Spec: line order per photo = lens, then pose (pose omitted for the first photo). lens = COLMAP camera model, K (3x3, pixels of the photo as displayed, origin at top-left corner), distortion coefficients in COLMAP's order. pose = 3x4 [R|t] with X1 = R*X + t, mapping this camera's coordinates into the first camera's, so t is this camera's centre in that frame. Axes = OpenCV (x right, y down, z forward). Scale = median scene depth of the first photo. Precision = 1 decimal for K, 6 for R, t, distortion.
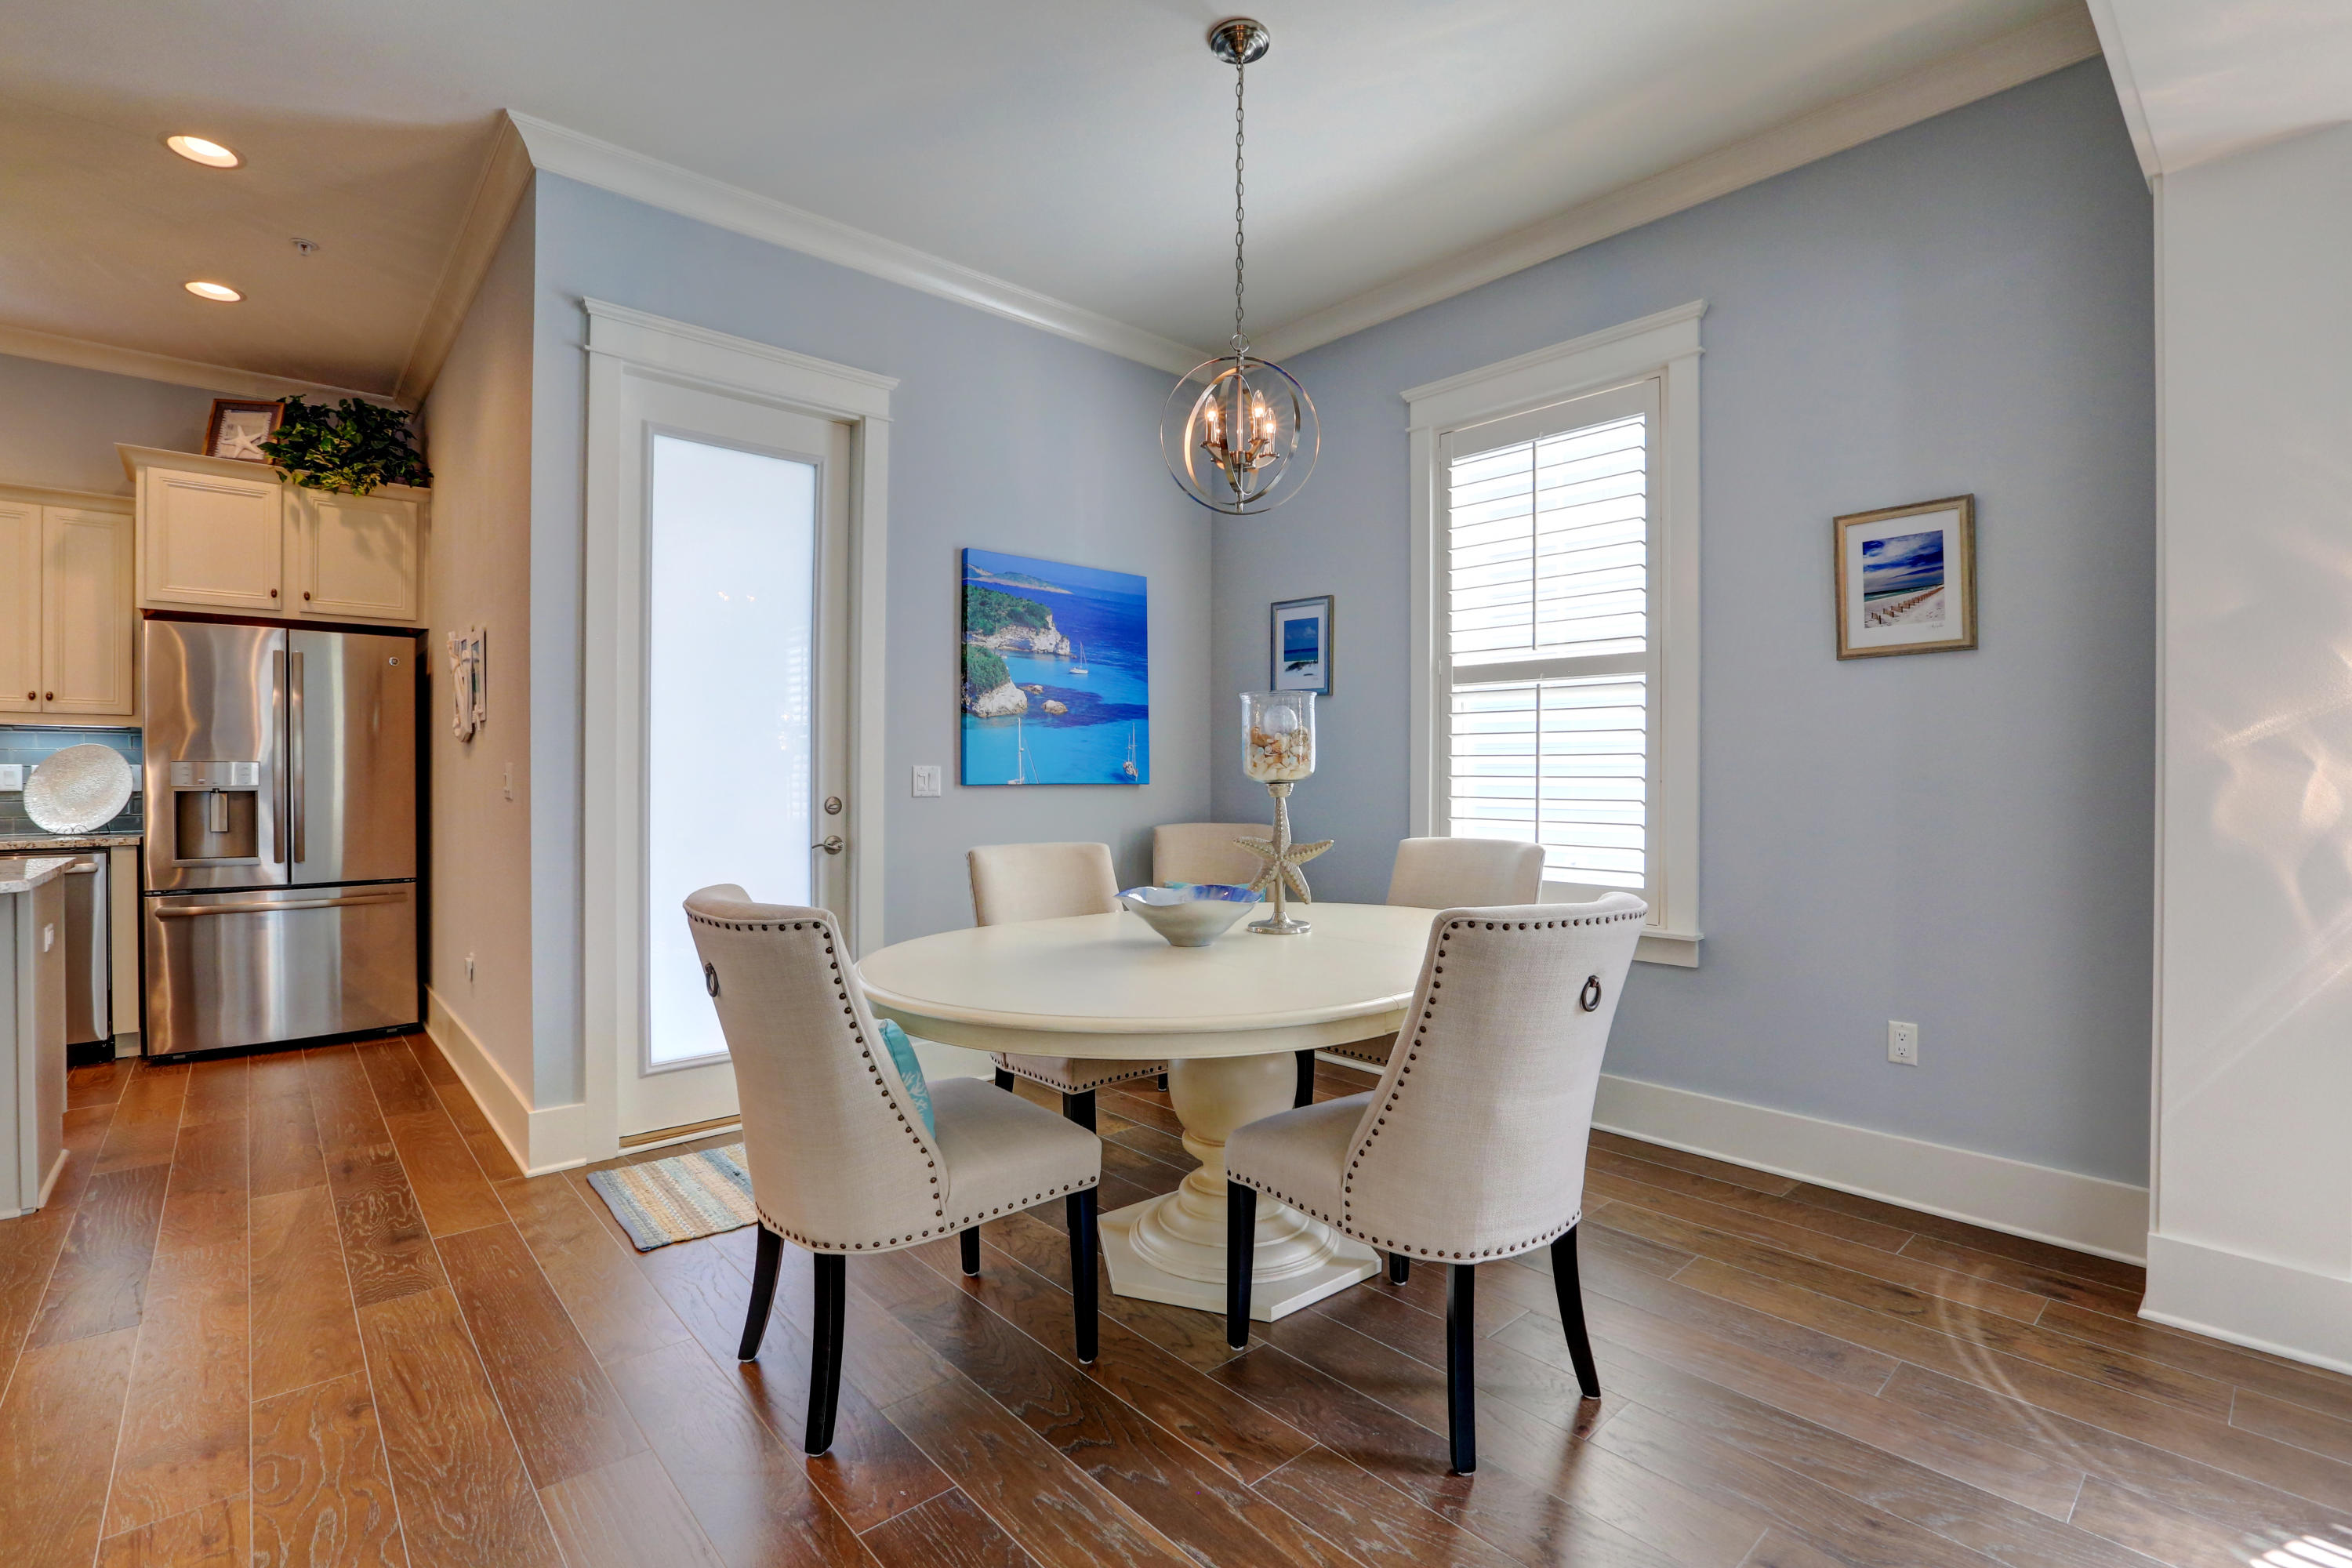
lens RADIAL K [[1086.4, 0, 1168.1], [0, 1086.4, 779.8], [0, 0, 1]] dist [-0.055955, 0.021930]
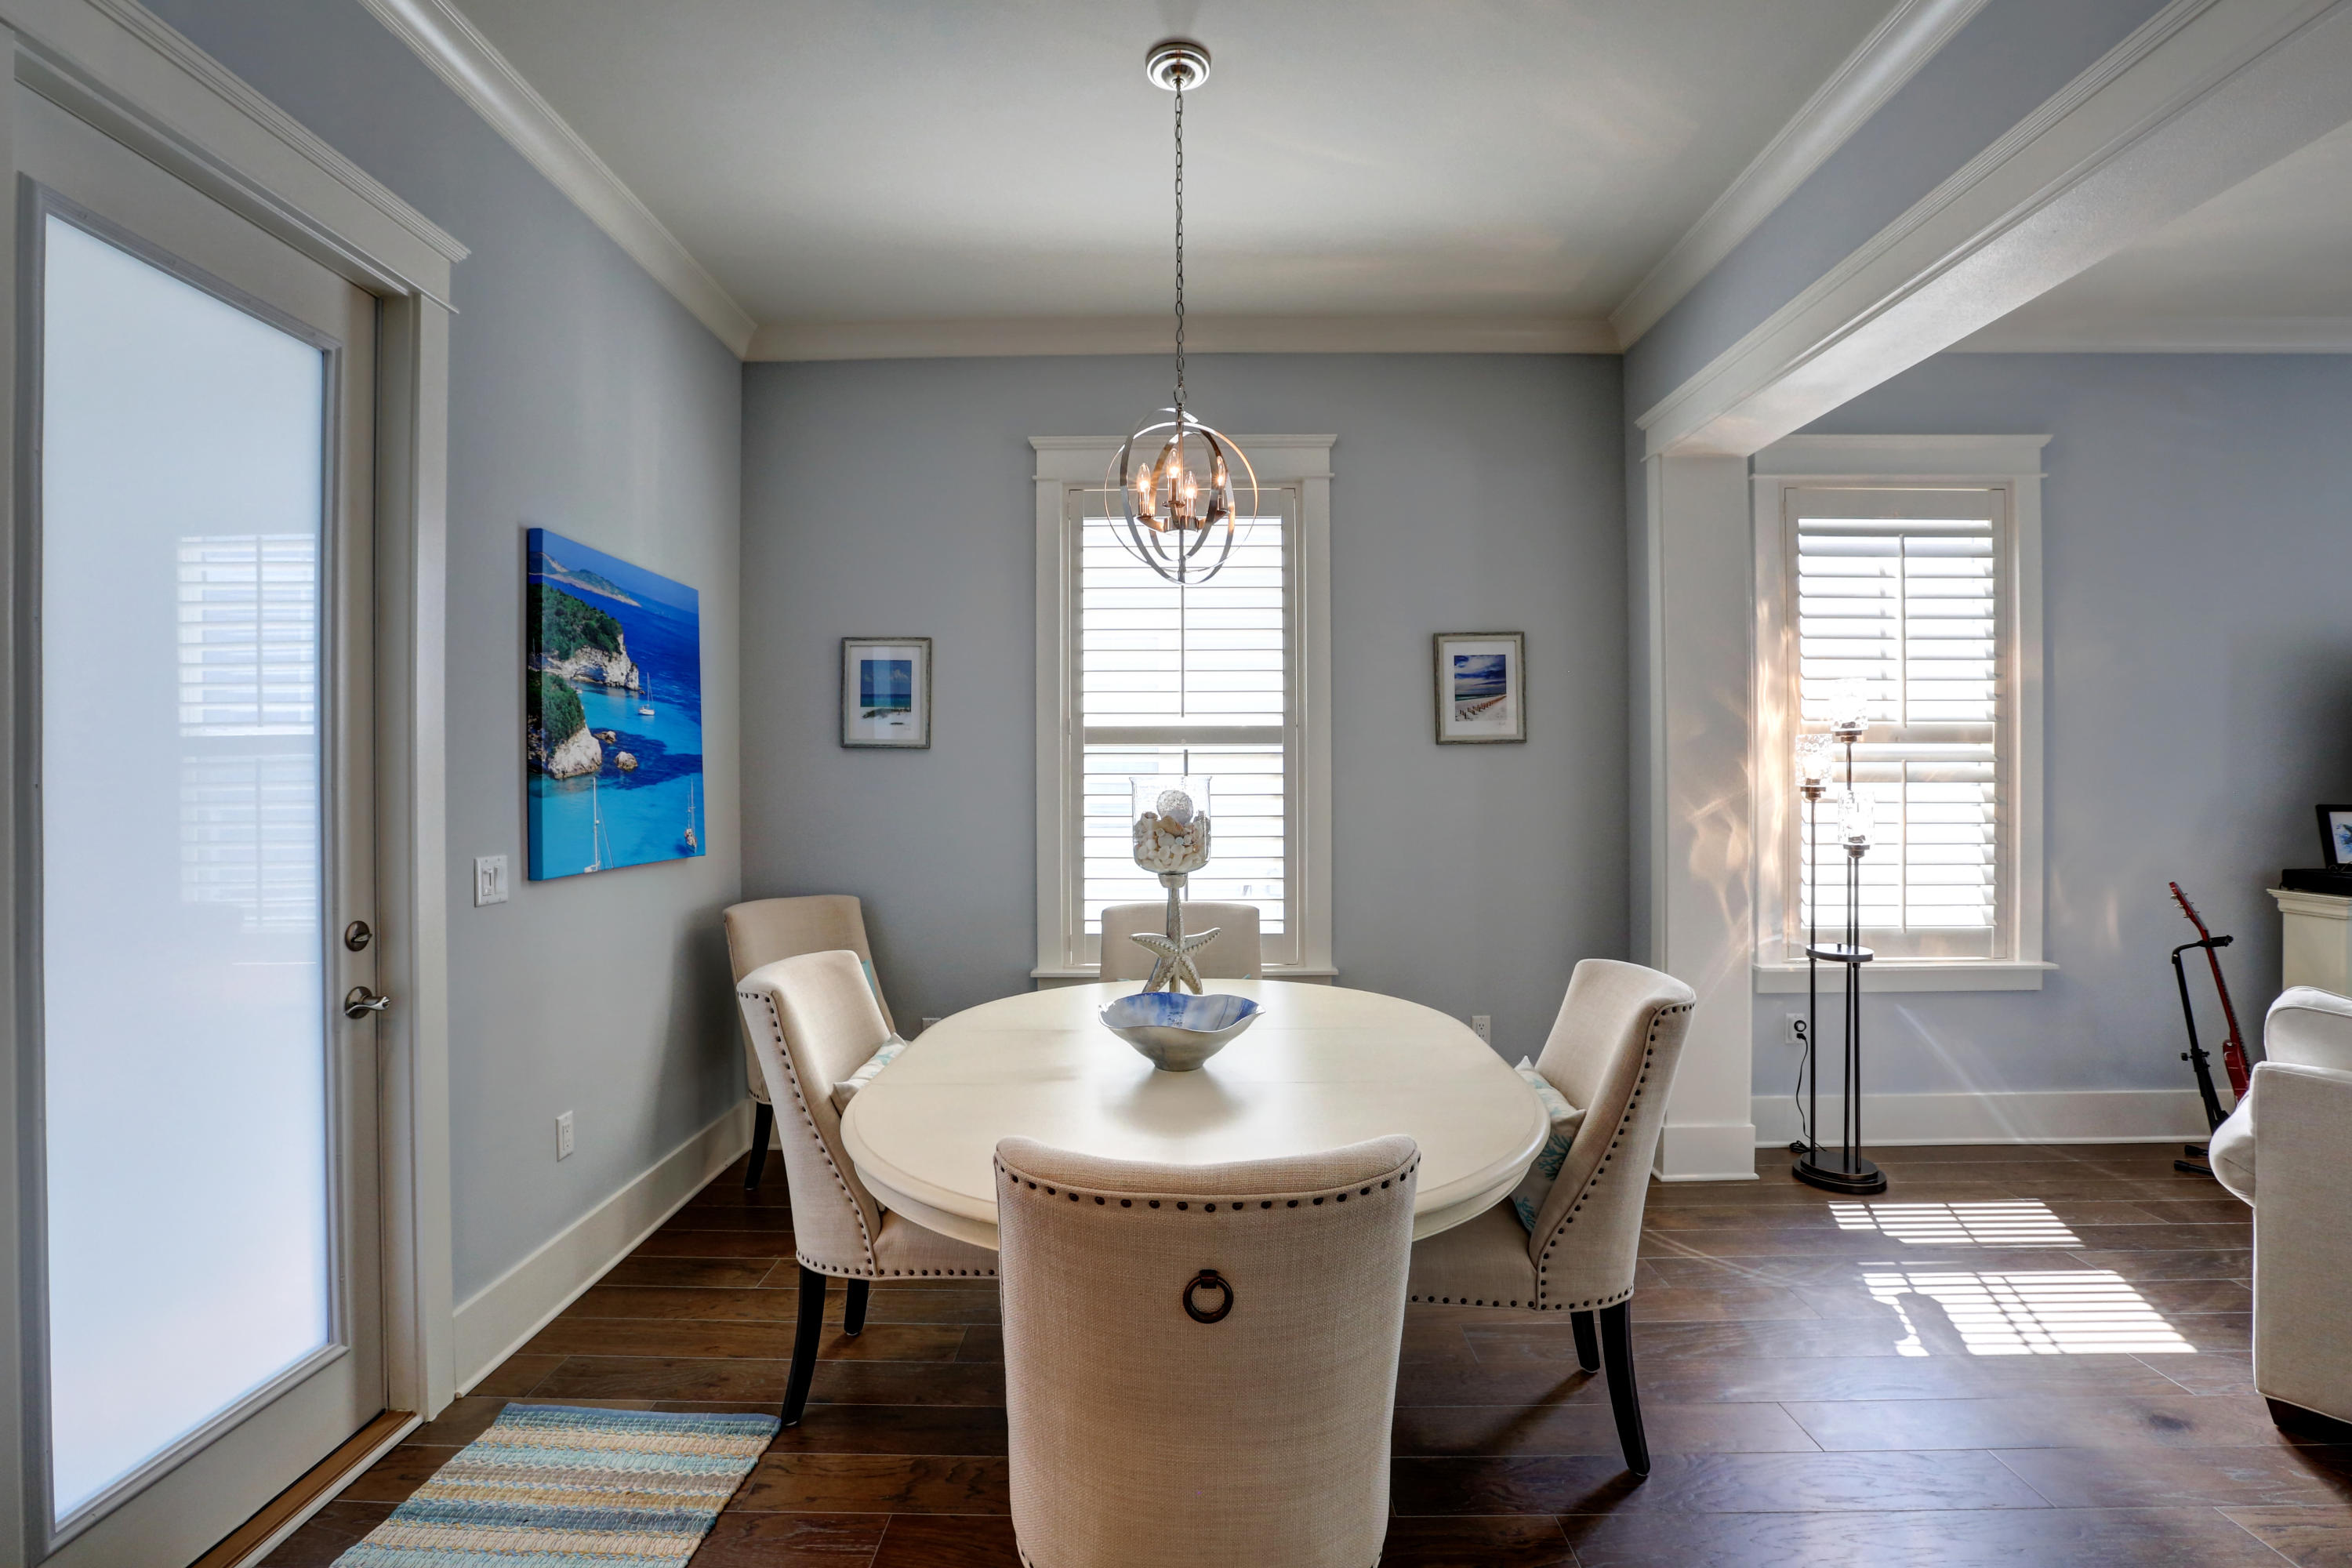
lens RADIAL K [[1086.4, 0, 1168.1], [0, 1086.4, 779.8], [0, 0, 1]] dist [-0.055955, 0.021930]
pose [[0.670676, -0.007883, 0.741709, -0.440733], [0.010416, 0.999945, 0.001209, -0.057690], [-0.741677, 0.006915, 0.670721, 0.280910]]
